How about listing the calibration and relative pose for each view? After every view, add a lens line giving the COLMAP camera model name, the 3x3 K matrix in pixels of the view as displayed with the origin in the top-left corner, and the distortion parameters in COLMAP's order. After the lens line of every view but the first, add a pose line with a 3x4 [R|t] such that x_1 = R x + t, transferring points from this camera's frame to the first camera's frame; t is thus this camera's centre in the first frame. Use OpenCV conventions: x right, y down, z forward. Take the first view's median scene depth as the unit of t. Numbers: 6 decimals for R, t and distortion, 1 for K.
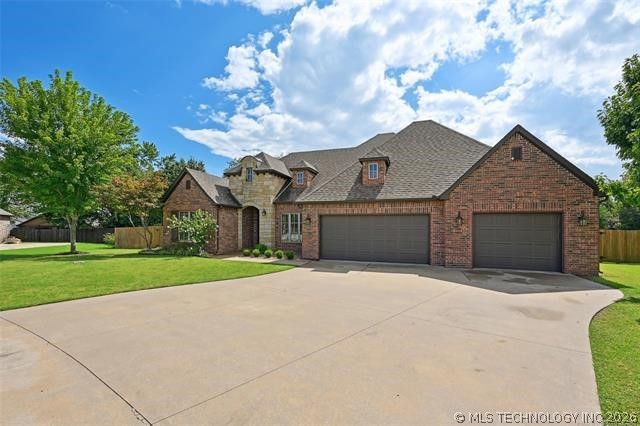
lens RADIAL K [[285.0, 0, 320.7], [0, 285.0, 216.7], [0, 0, 1]] dist [-0.010547, -0.000004]
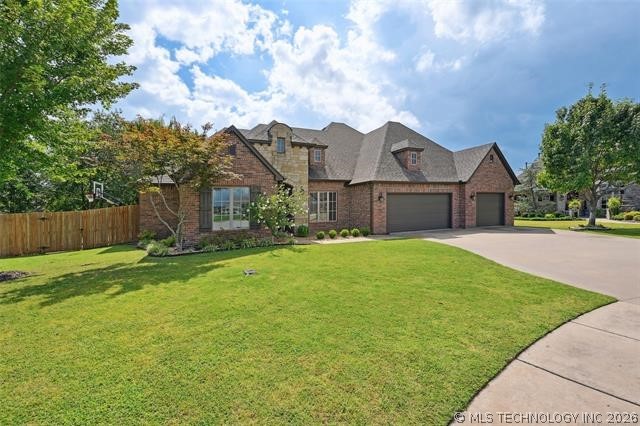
lens RADIAL K [[272.7, 0, 320.0], [0, 272.7, 198.3], [0, 0, 1]] dist [-0.010535, -0.000020]
pose [[0.715993, -0.004020, 0.698096, -0.940119], [0.001124, 0.999989, 0.004606, 0.008039], [-0.698107, -0.002513, 0.715989, 0.425937]]
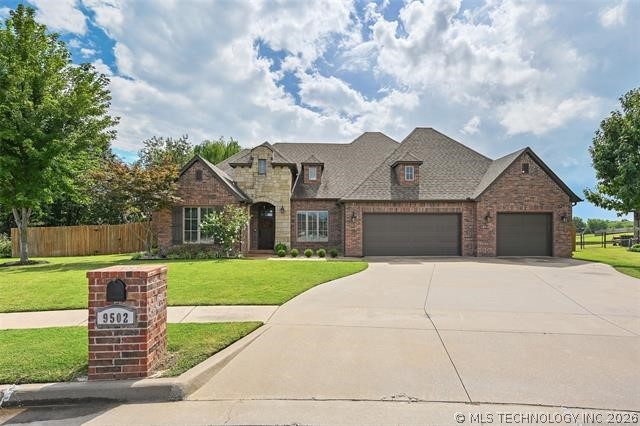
lens RADIAL K [[328.1, 0, 320.0], [0, 328.1, 213.0], [0, 0, 1]] dist [-0.015910, -0.000098]
pose [[0.924399, 0.008397, 0.381336, -0.605636], [-0.007728, 0.999965, -0.003284, -0.000793], [-0.381350, 0.000089, 0.924431, -0.033595]]
